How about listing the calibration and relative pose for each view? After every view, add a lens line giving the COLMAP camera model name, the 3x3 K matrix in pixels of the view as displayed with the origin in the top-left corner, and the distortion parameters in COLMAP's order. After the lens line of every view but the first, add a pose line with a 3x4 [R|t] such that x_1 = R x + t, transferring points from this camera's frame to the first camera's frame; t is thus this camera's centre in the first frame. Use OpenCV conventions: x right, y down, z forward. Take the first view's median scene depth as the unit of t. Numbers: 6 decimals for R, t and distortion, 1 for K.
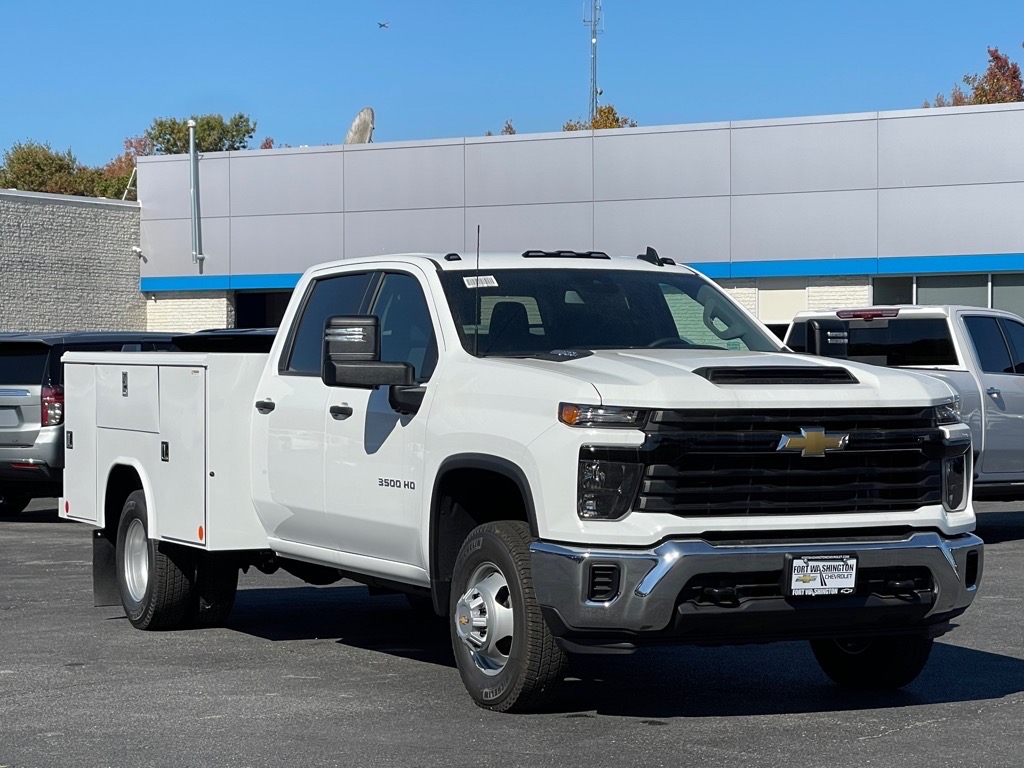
lens RADIAL K [[2702.4, 0, 514.5], [0, 2702.4, 385.5], [0, 0, 1]] dist [-0.032112, 0.000000]
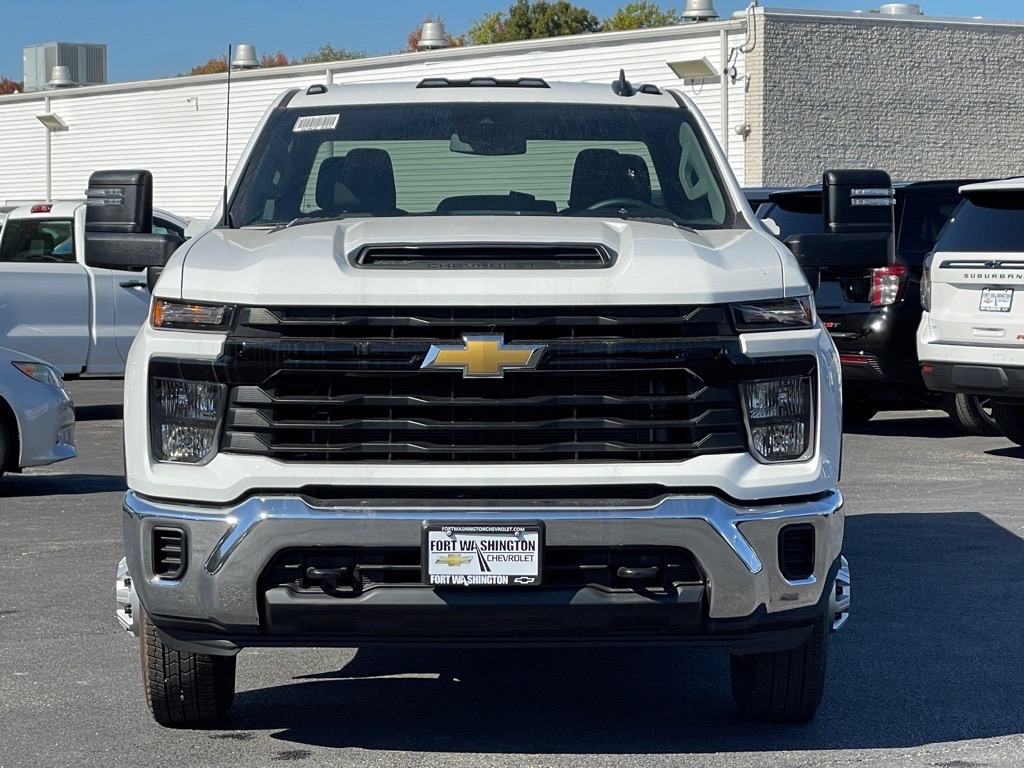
lens RADIAL K [[3147.4, 0, 507.7], [0, 3147.4, 385.4], [0, 0, 1]] dist [0.099001, 0.000000]
pose [[0.911912, 0.019325, -0.409932, 0.437214], [-0.001706, 0.999061, 0.043303, -0.005717], [0.410383, -0.038790, 0.911088, 0.291416]]
